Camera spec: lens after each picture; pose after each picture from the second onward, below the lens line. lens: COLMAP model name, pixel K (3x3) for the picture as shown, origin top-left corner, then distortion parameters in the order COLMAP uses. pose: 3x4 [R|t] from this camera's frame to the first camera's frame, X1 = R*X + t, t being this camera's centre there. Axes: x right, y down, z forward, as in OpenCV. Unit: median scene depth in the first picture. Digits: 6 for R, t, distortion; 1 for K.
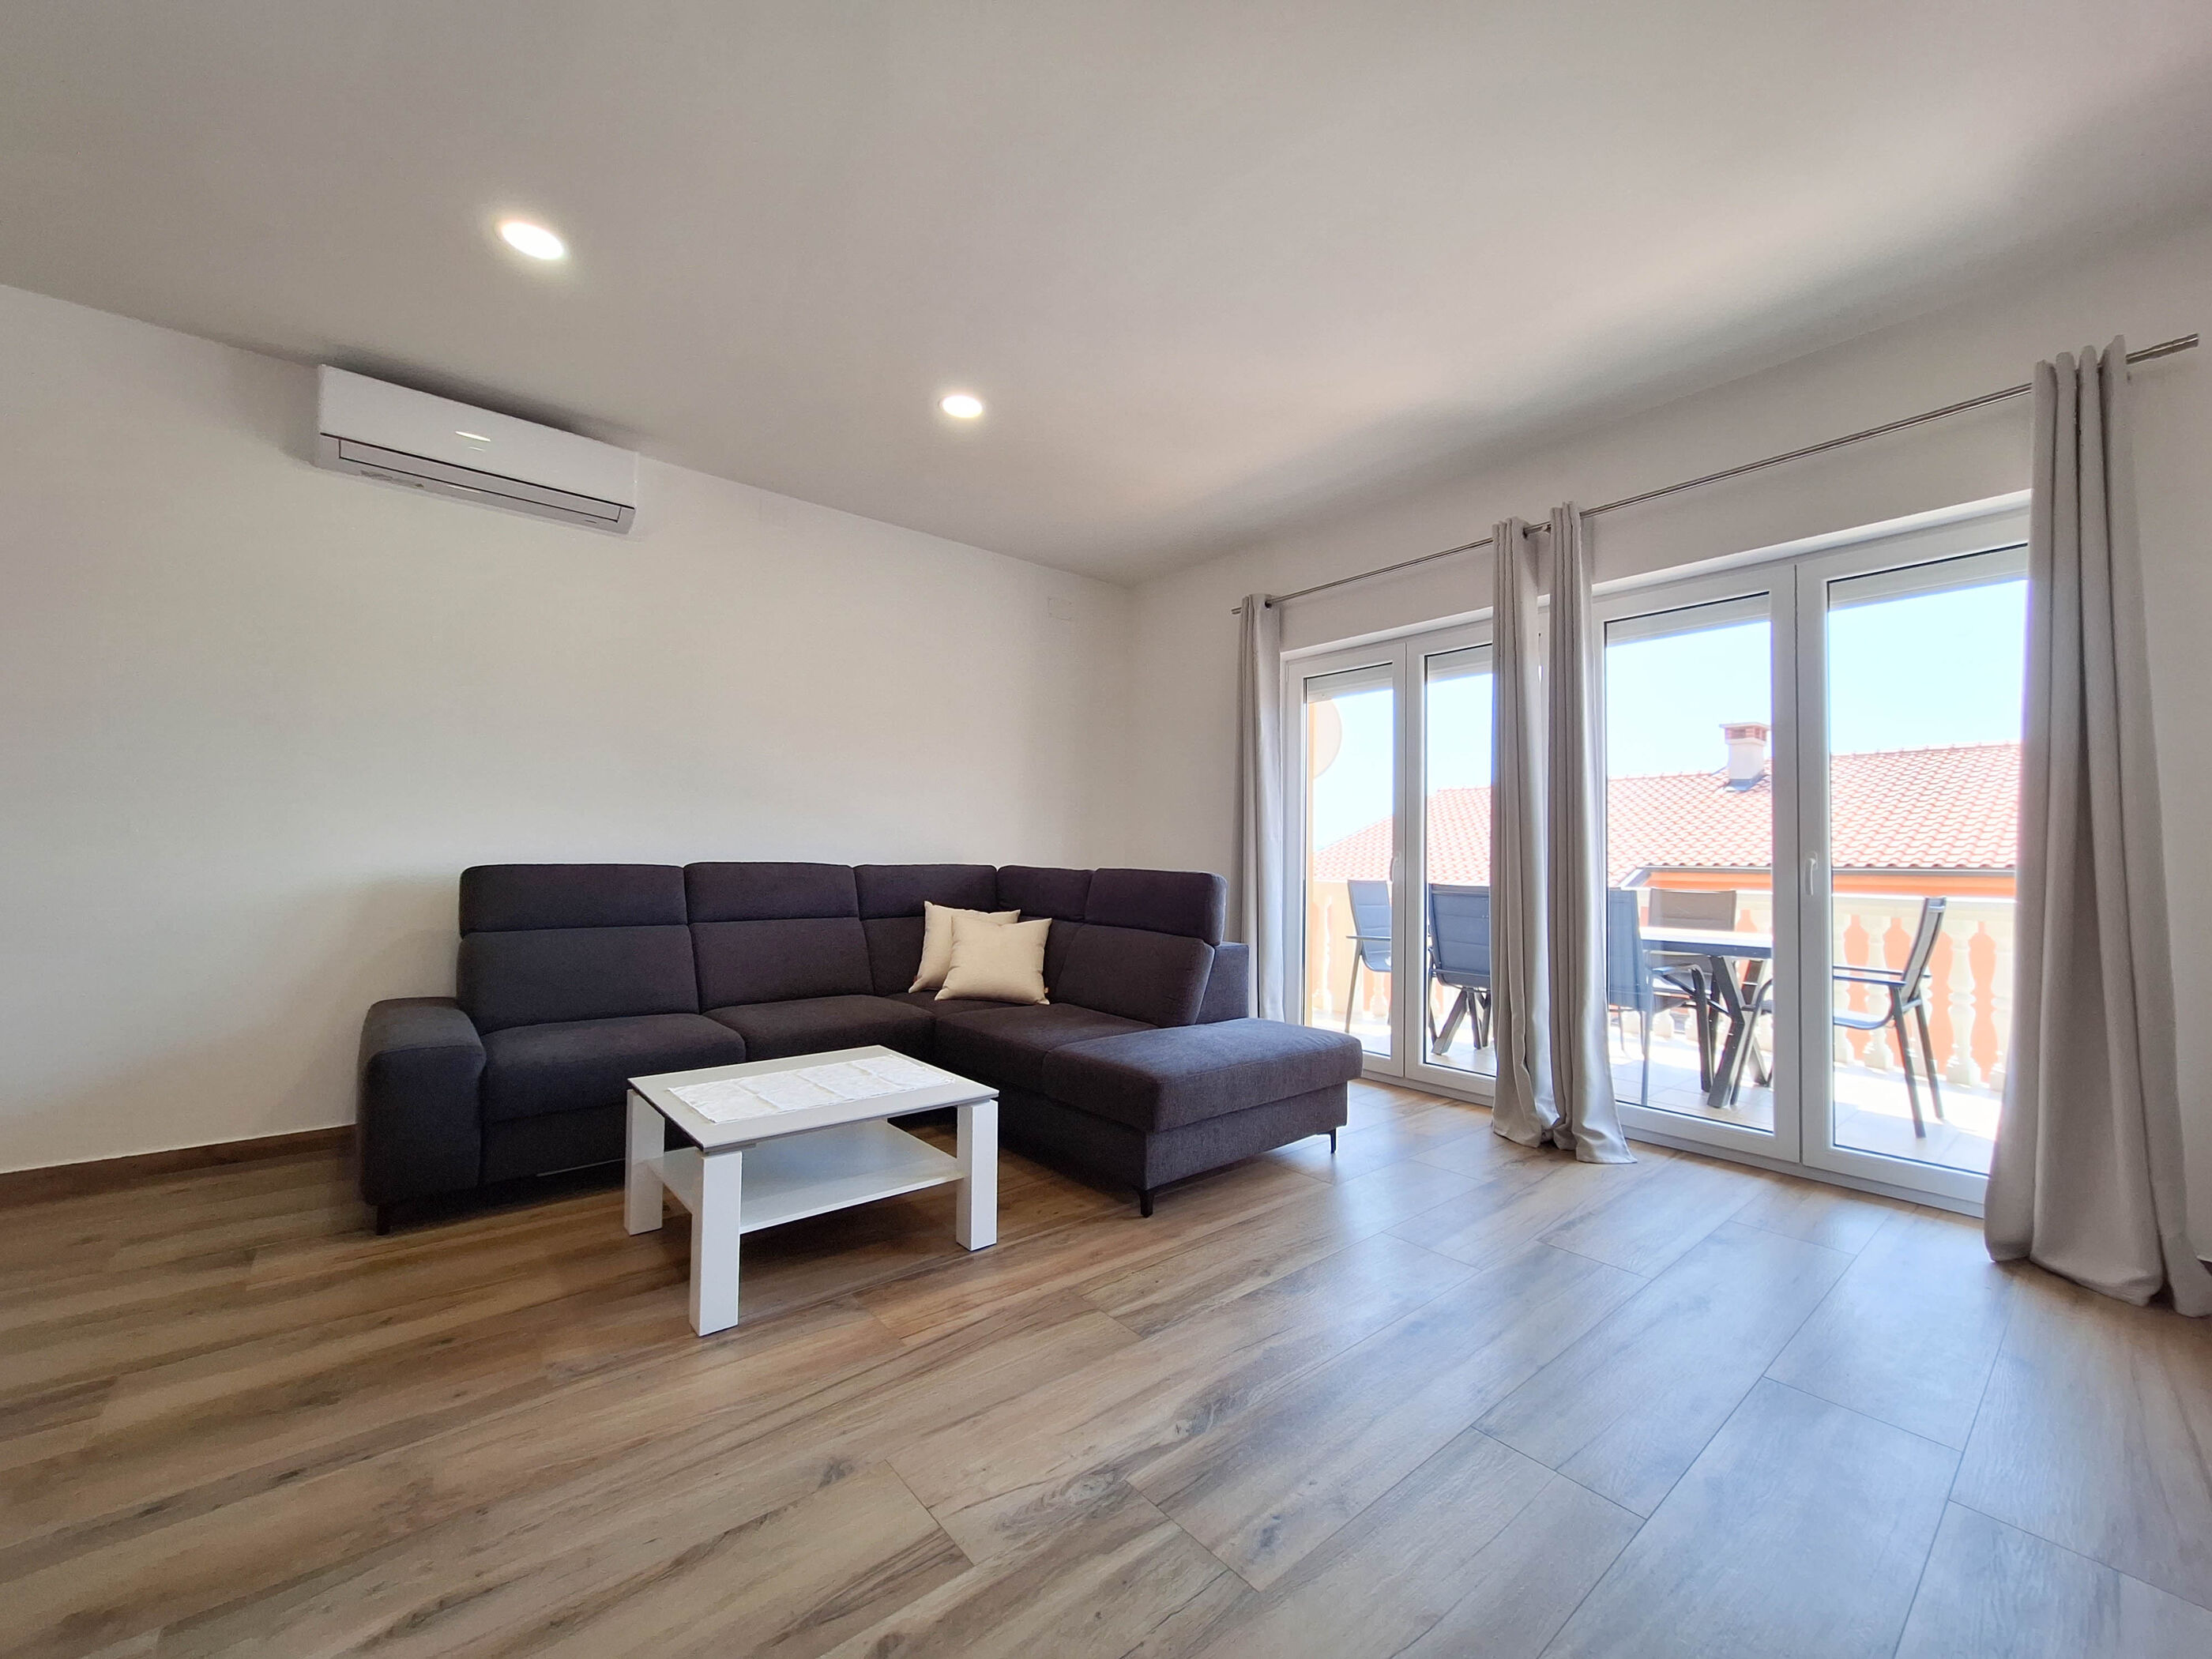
lens RADIAL K [[881.2, 0, 1133.5], [0, 881.2, 835.8], [0, 0, 1]] dist [-0.003445, 0.000020]
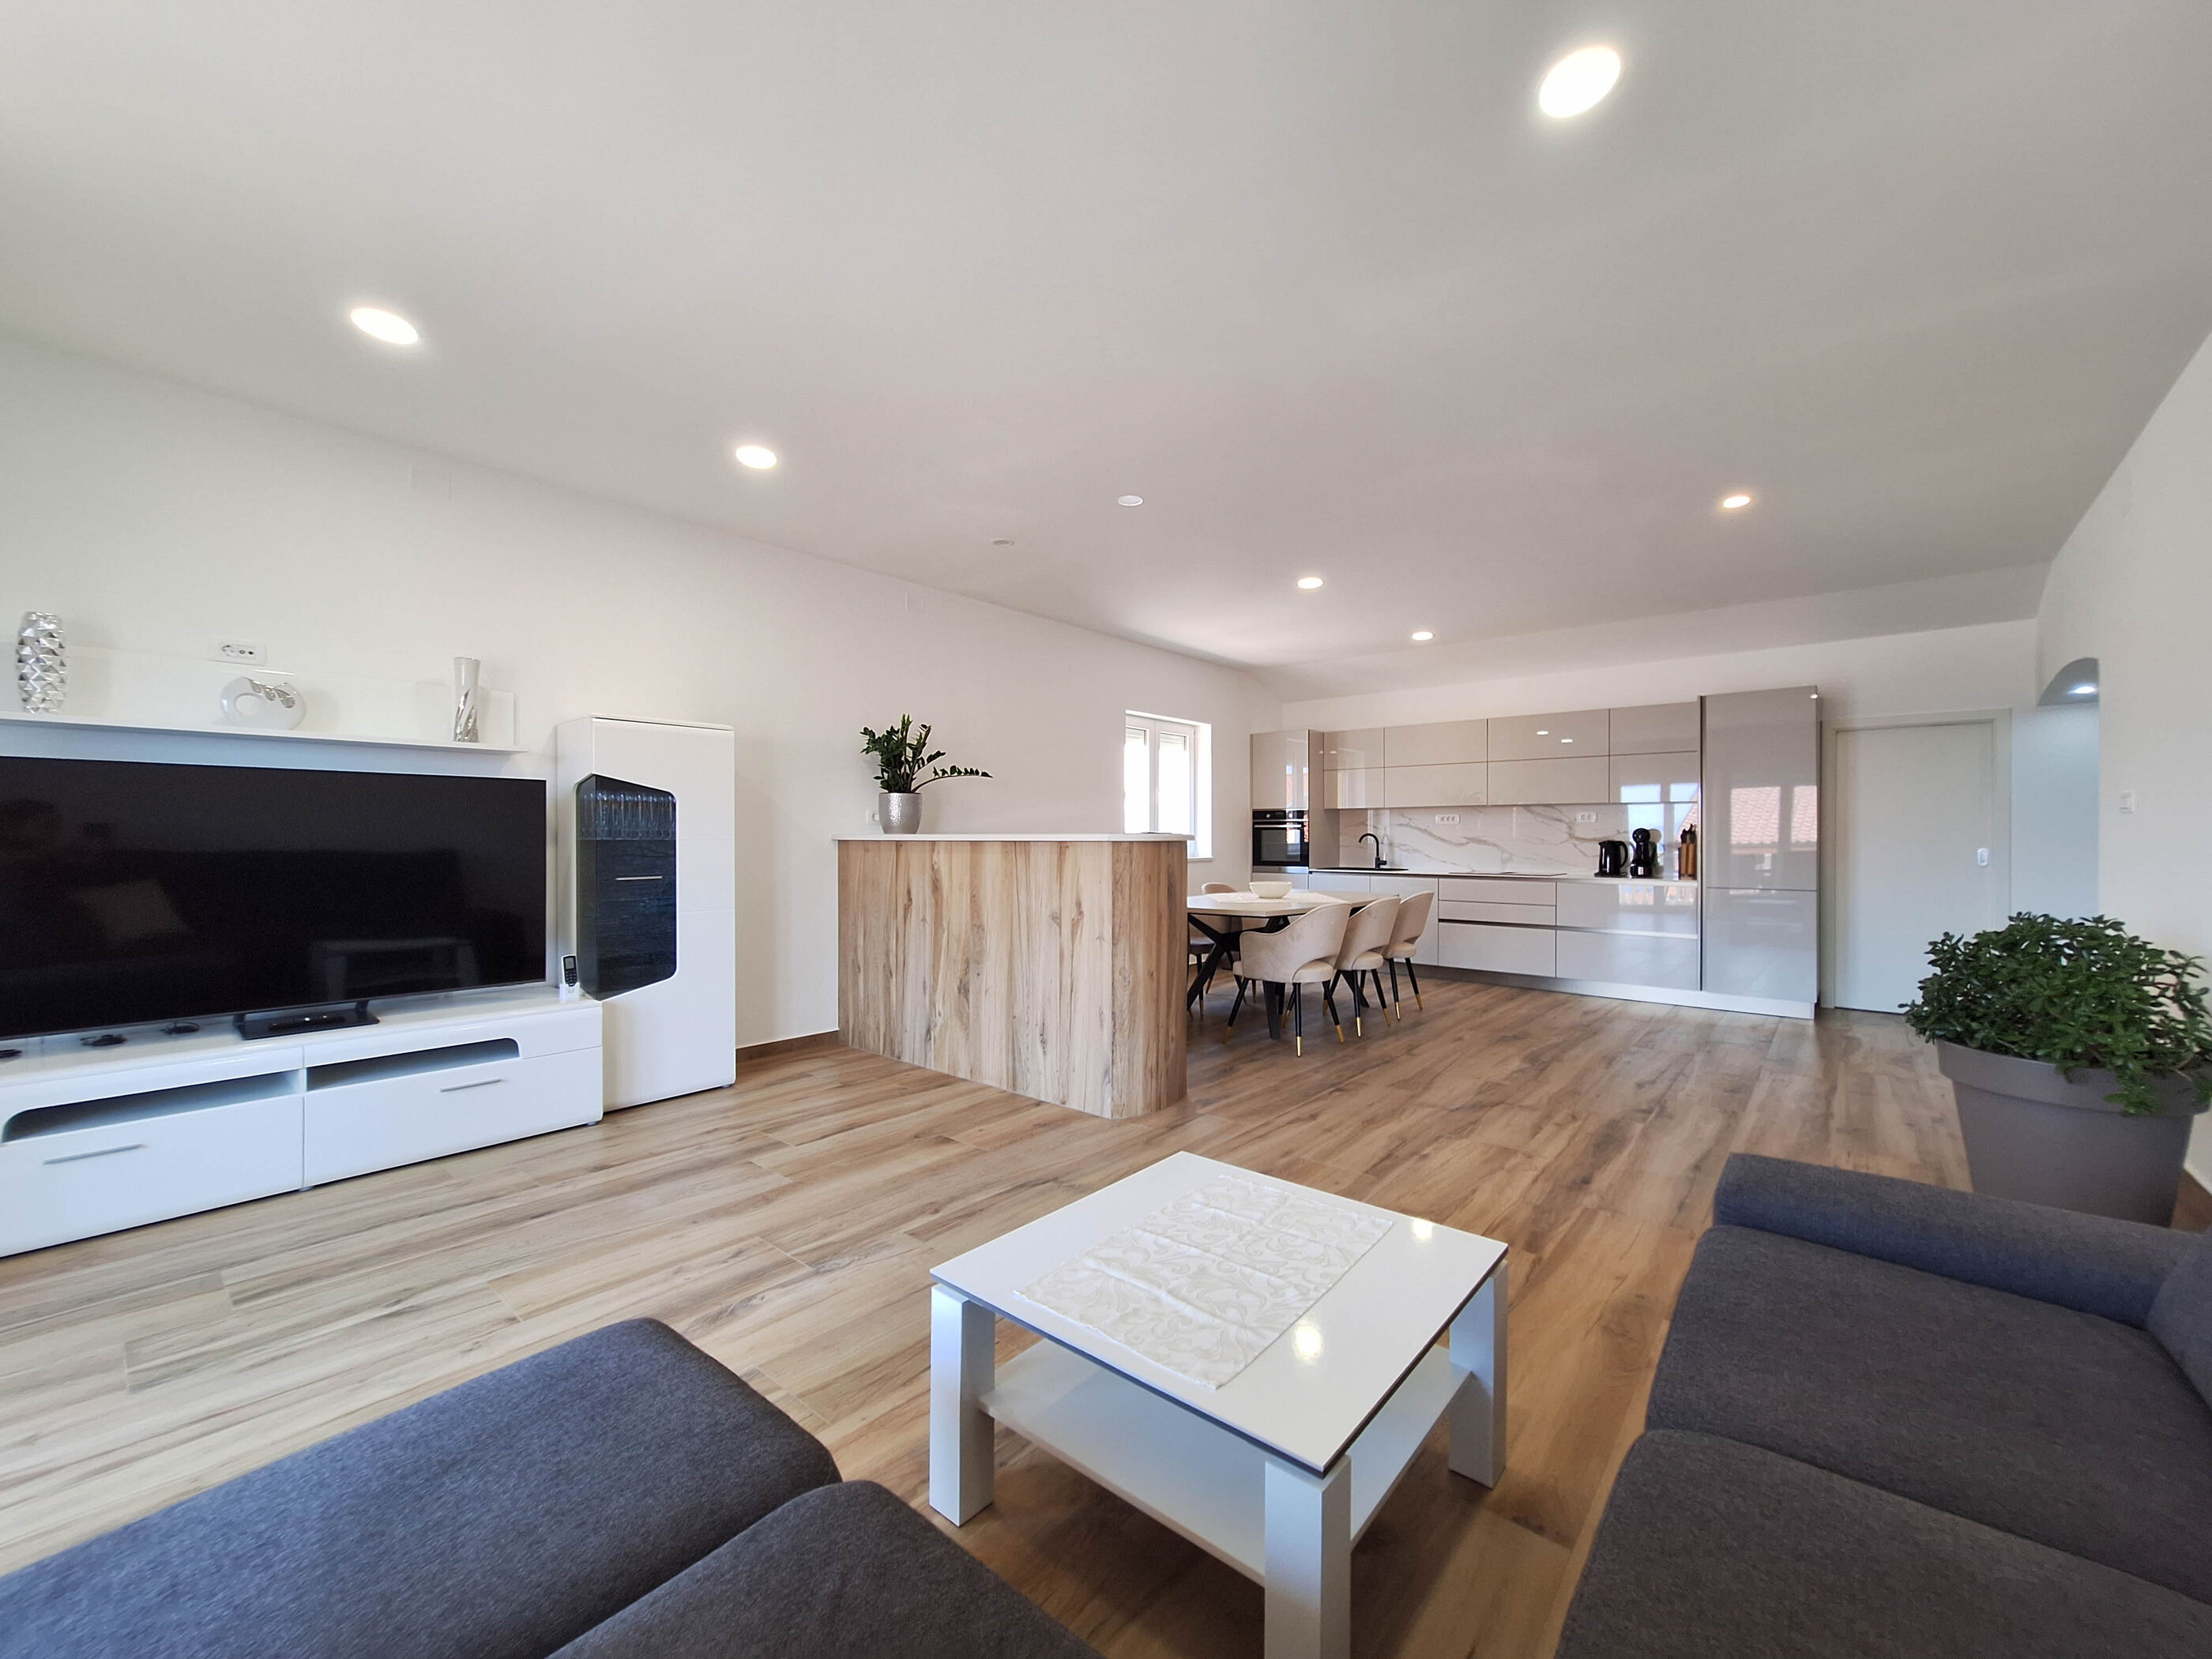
lens RADIAL K [[879.0, 0, 1122.7], [0, 879.0, 837.1], [0, 0, 1]] dist [-0.004055, 0.000603]
pose [[-0.985011, -0.013742, -0.171946, -0.141230], [-0.009210, 0.999590, -0.027126, -0.007190], [0.172248, -0.025136, -0.984733, 1.353759]]
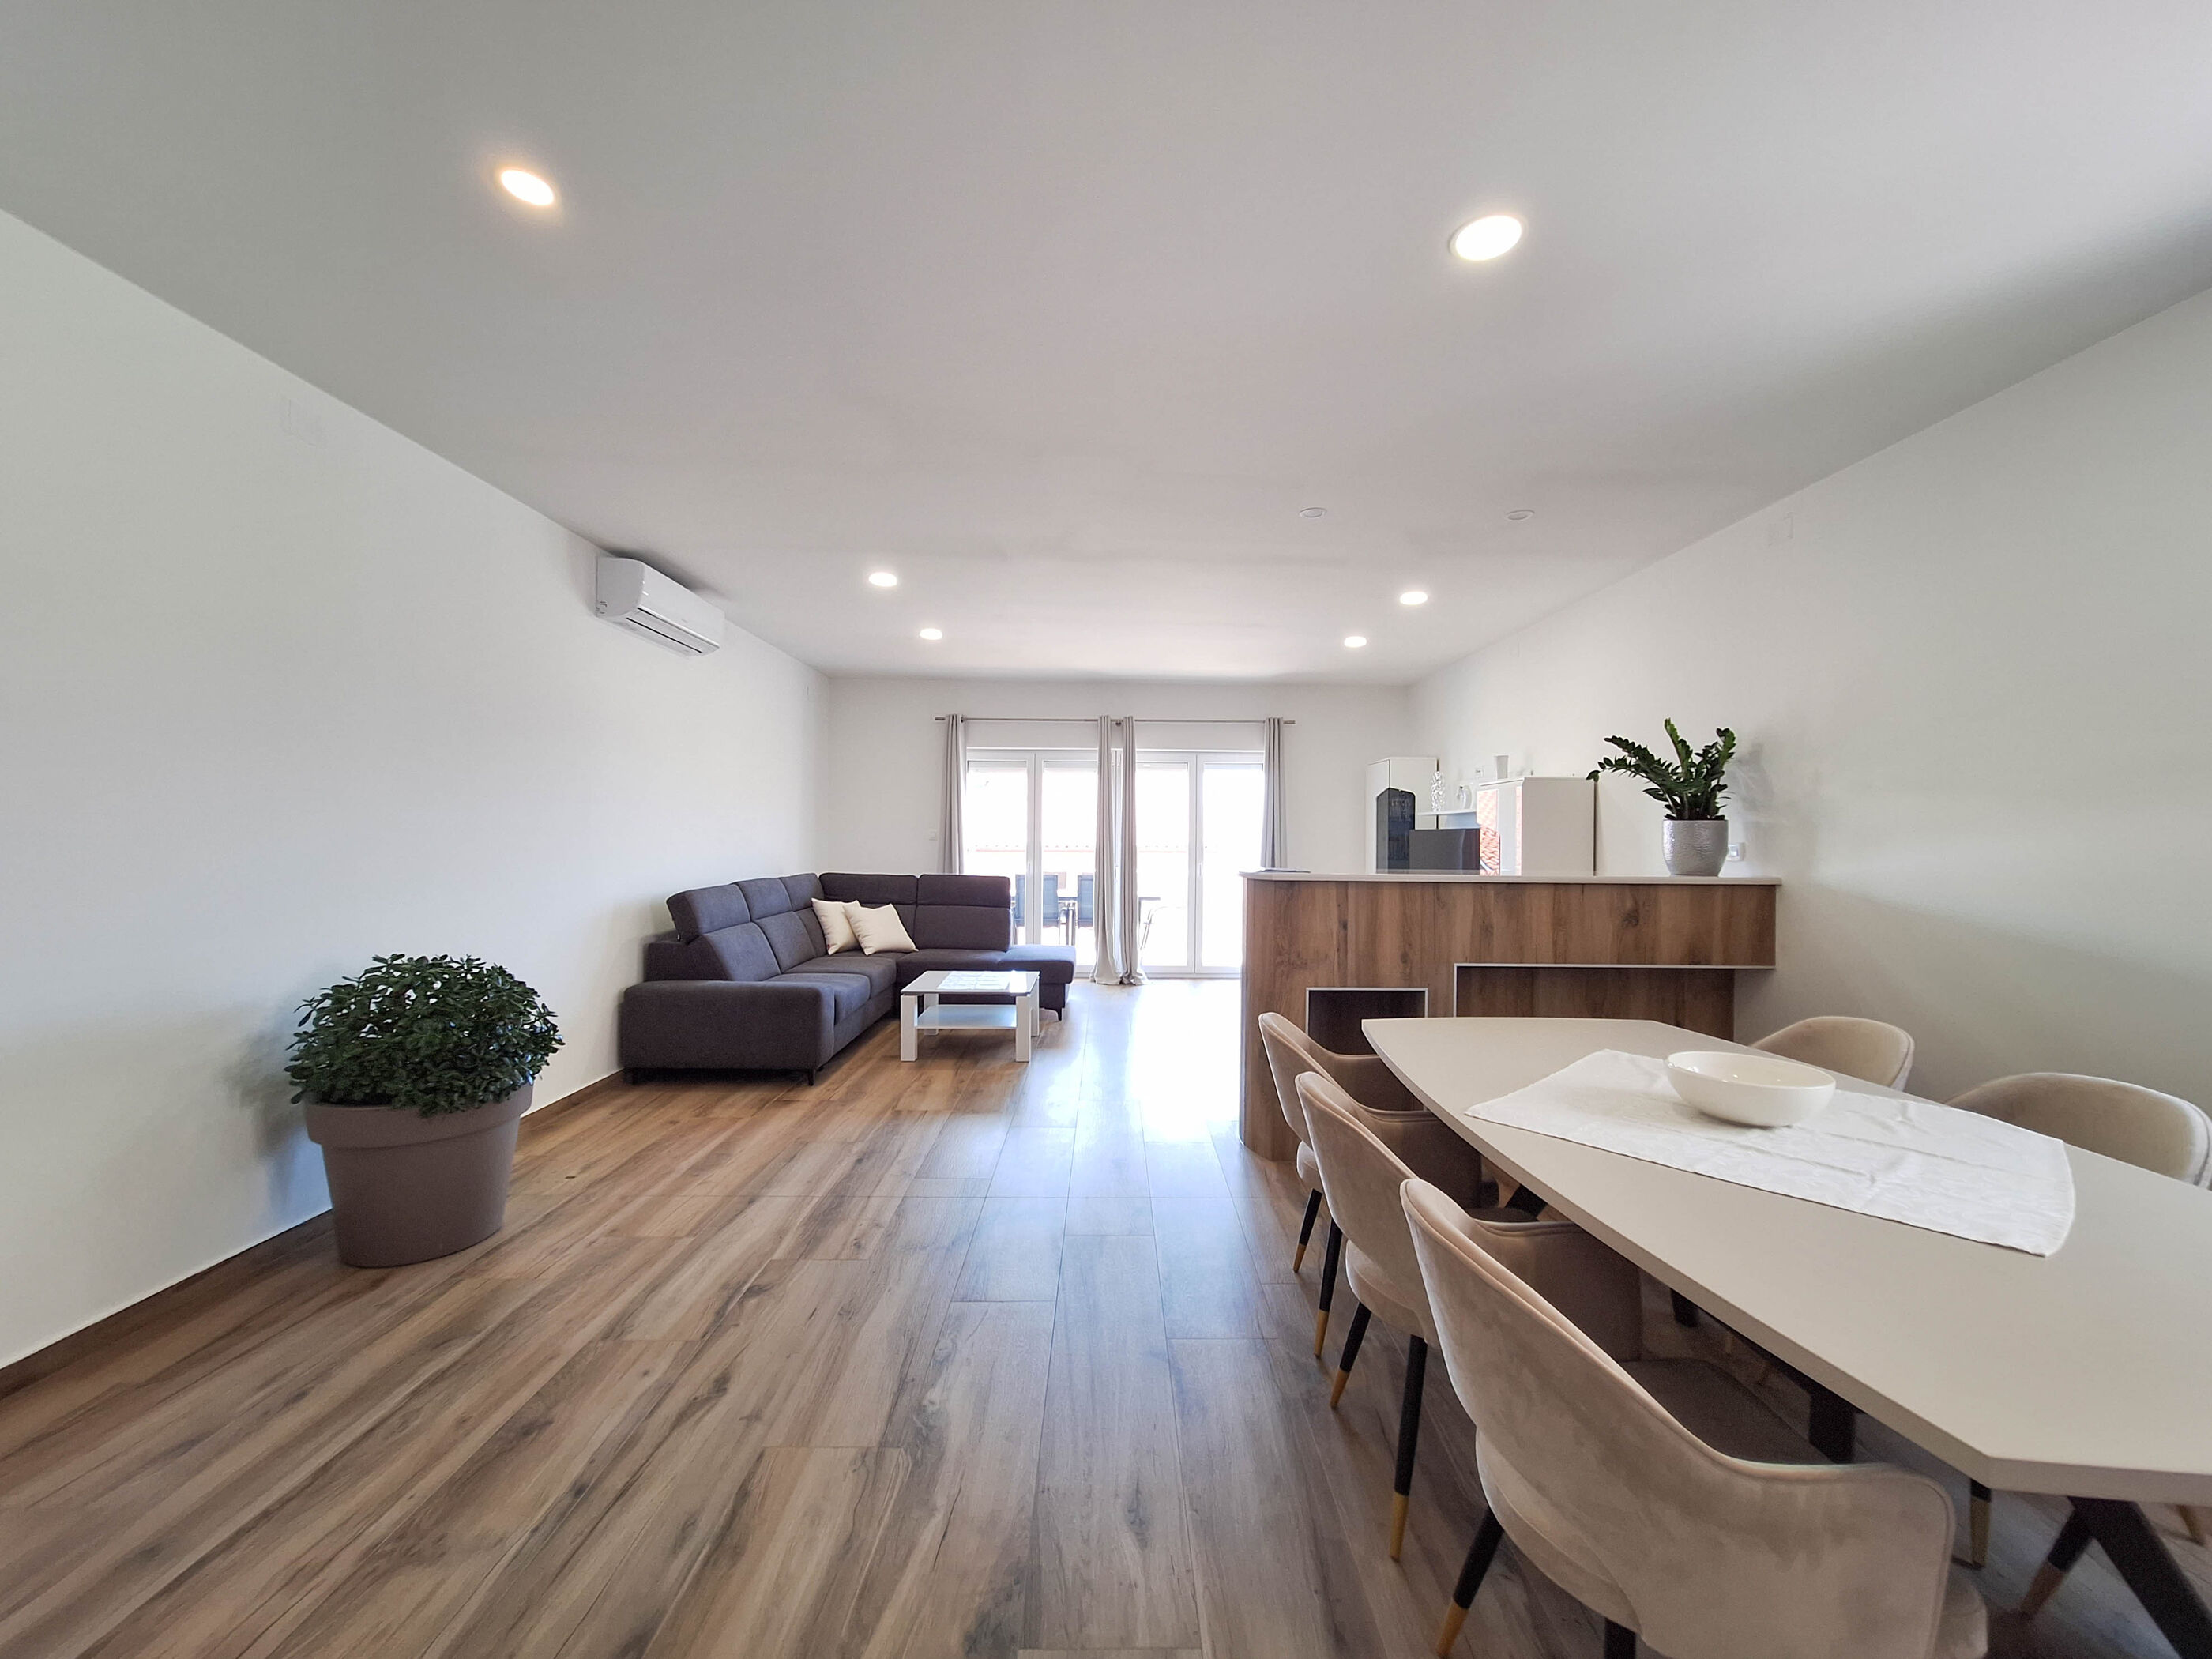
lens RADIAL K [[891.1, 0, 1121.1], [0, 891.1, 829.2], [0, 0, 1]] dist [0.000787, 0.000645]
pose [[0.635292, 0.000381, 0.772272, -1.559620], [-0.023865, 0.999532, 0.019140, -0.128190], [-0.771903, -0.030590, 0.635004, -0.596391]]
